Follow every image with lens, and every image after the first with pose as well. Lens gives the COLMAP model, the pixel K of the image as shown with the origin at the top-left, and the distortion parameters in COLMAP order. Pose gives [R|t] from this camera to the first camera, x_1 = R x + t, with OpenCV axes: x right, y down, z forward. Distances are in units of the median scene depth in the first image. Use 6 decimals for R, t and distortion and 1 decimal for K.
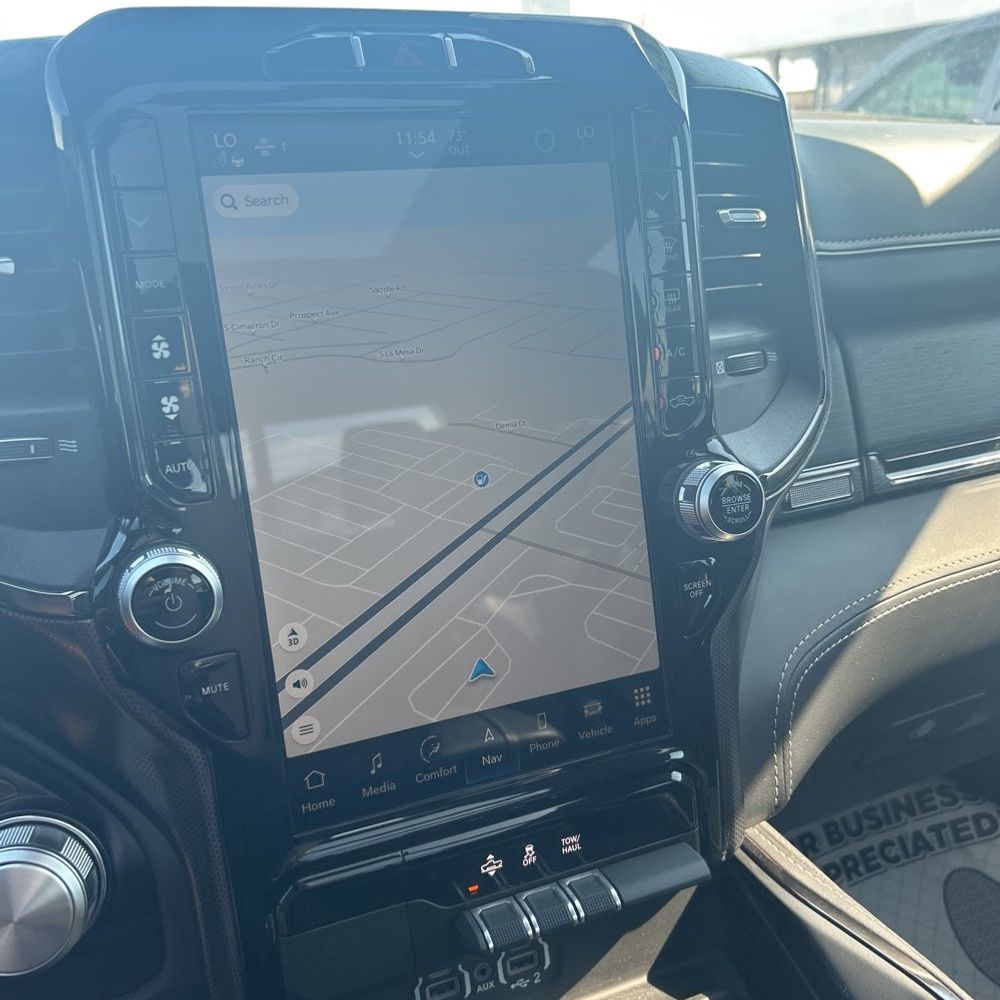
lens RADIAL K [[991.6, 0, 501.3], [0, 991.6, 510.6], [0, 0, 1]] dist [0.018182, 0.000000]
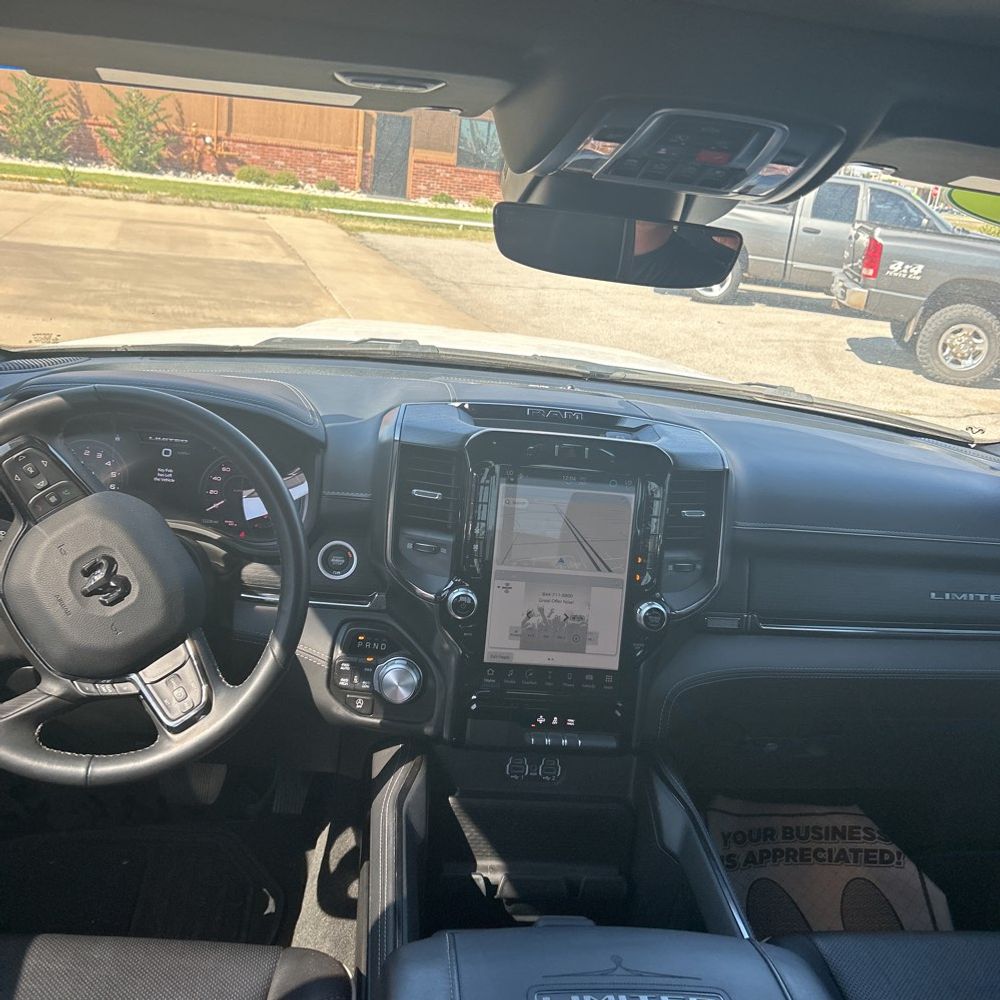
lens RADIAL K [[991.6, 0, 509.7], [0, 991.6, 497.3], [0, 0, 1]] dist [0.018182, 0.000000]
pose [[0.946509, 0.224746, -0.231537, 0.387414], [-0.233210, 0.972380, -0.009492, -0.203789], [0.223009, 0.062981, 0.972780, -1.699953]]
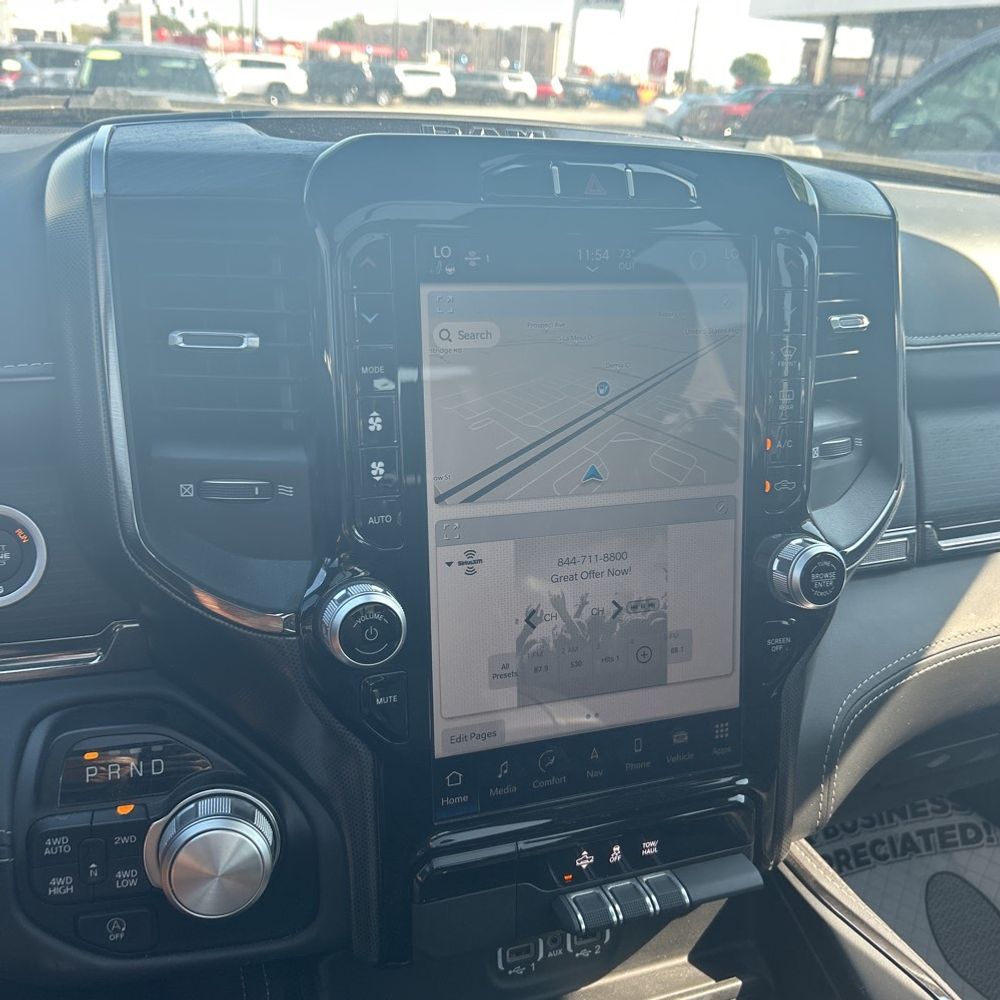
lens RADIAL K [[991.6, 0, 502.1], [0, 991.6, 502.6], [0, 0, 1]] dist [0.018182, 0.000000]
pose [[0.994976, 0.100113, 0.000460, -0.137978], [-0.100017, 0.993803, 0.048499, -0.107426], [0.004398, -0.048301, 0.998823, -0.158828]]
